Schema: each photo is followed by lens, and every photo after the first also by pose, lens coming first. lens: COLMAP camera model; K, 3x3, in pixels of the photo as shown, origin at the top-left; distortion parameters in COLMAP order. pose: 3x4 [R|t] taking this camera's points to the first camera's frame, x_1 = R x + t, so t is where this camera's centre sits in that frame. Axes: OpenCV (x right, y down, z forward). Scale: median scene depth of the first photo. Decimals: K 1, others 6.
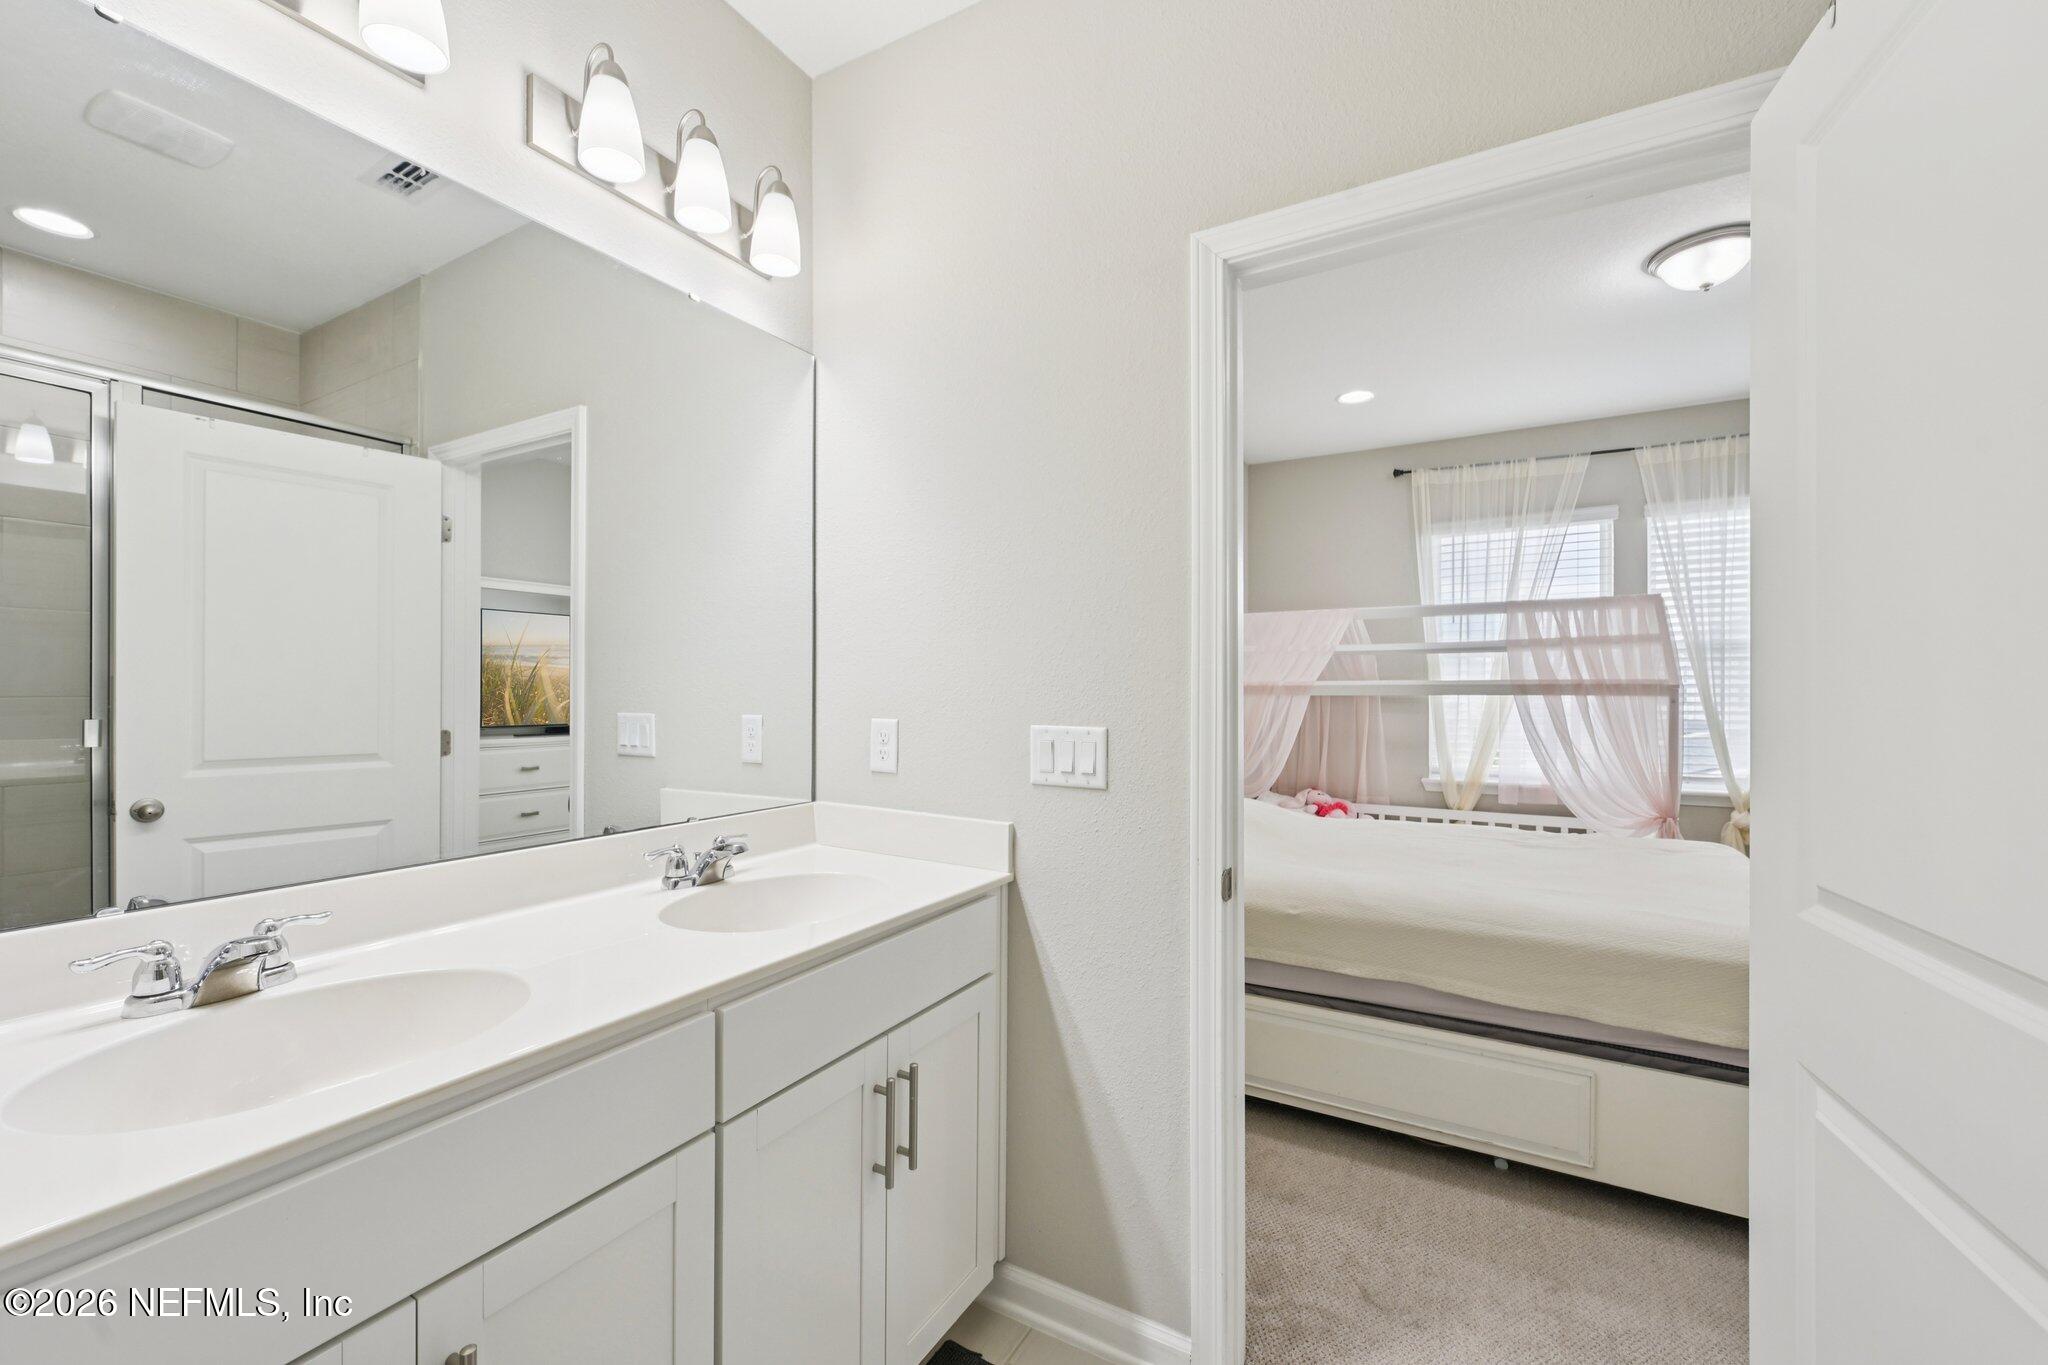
lens RADIAL K [[840.4, 0, 1005.0], [0, 840.4, 693.0], [0, 0, 1]] dist [-0.005561, 0.000960]
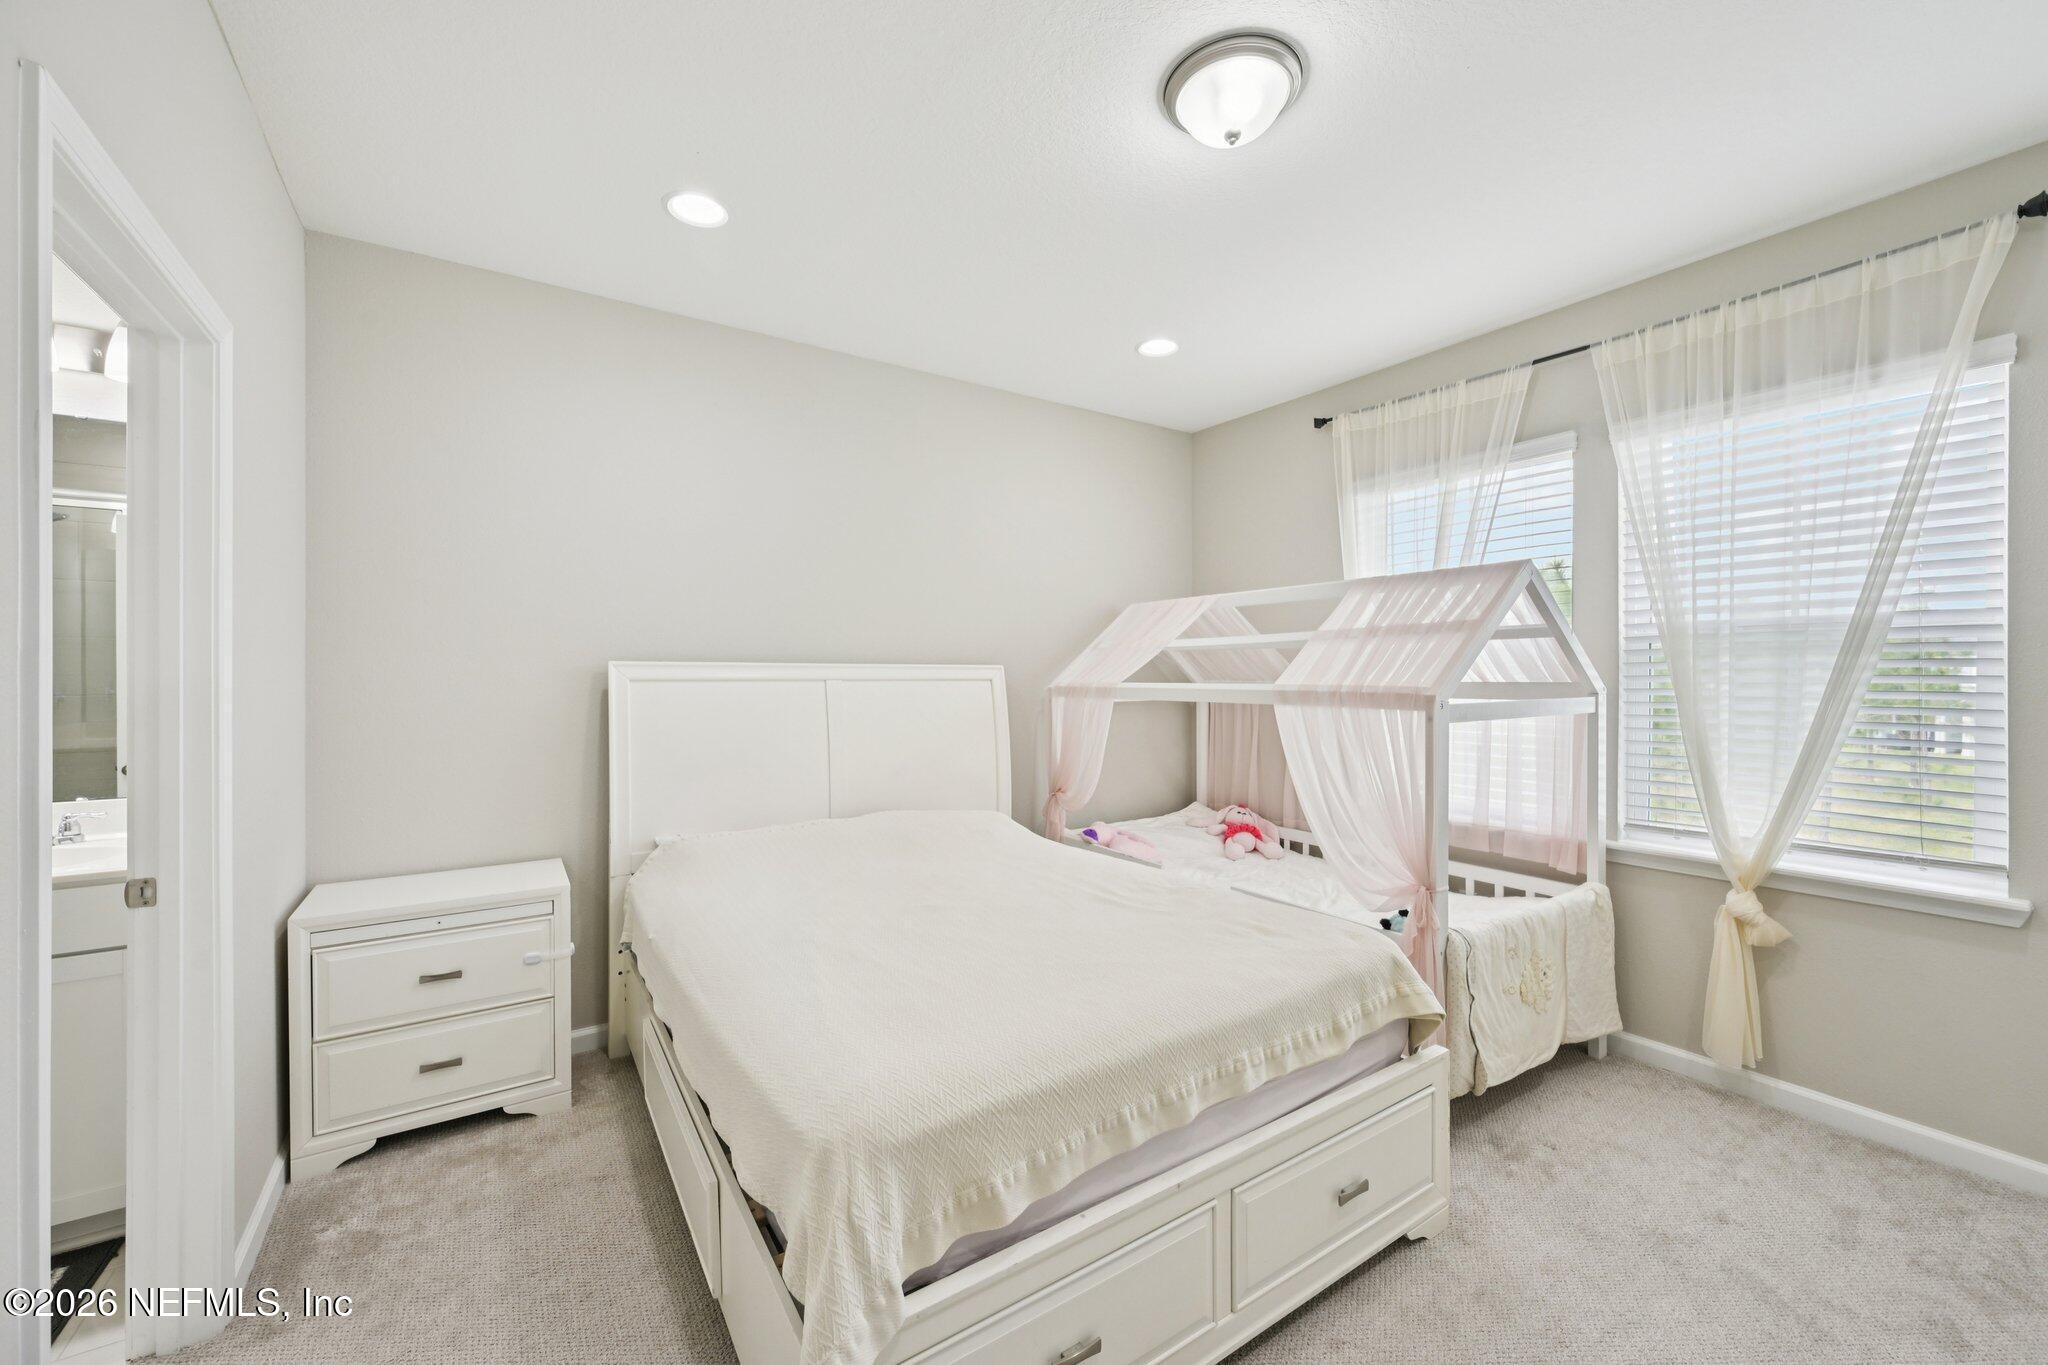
lens RADIAL K [[805.5, 0, 1020.2], [0, 805.5, 679.1], [0, 0, 1]] dist [-0.004483, -0.000275]
pose [[0.897943, 0.001955, -0.440106, 0.599787], [-0.001046, 0.999997, 0.002307, -0.018223], [0.440110, -0.001611, 0.897943, 0.192385]]
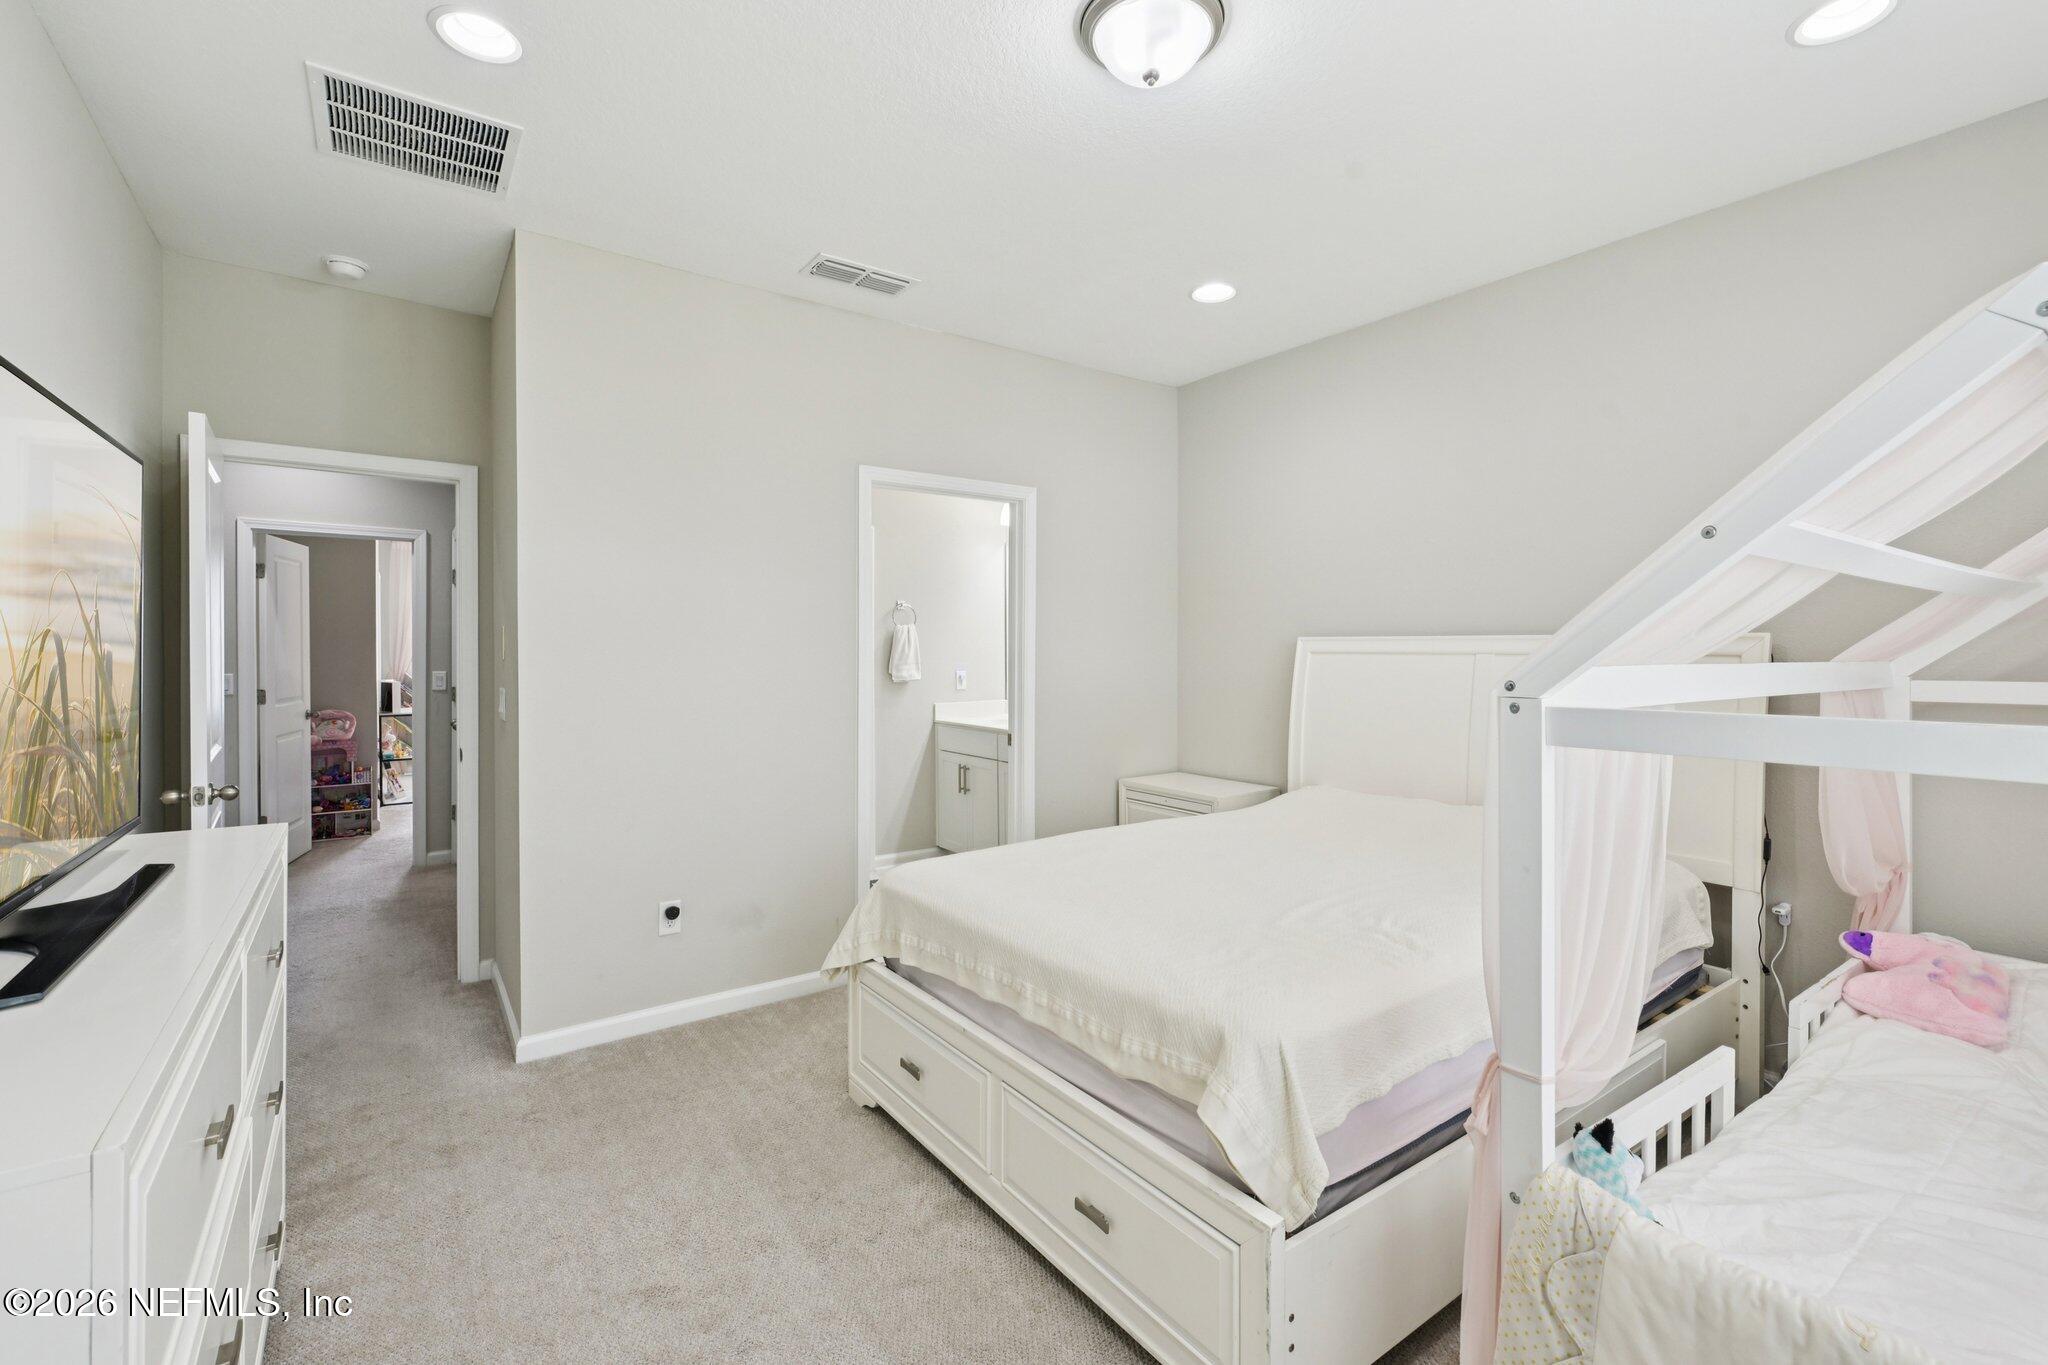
lens RADIAL K [[906.0, 0, 1029.7], [0, 906.0, 649.1], [0, 0, 1]] dist [0.001034, 0.000466]
pose [[-0.413029, -0.005367, -0.910702, 1.022661], [-0.009590, 0.999953, -0.001544, -0.013988], [0.910667, 0.008096, -0.413061, 0.875733]]
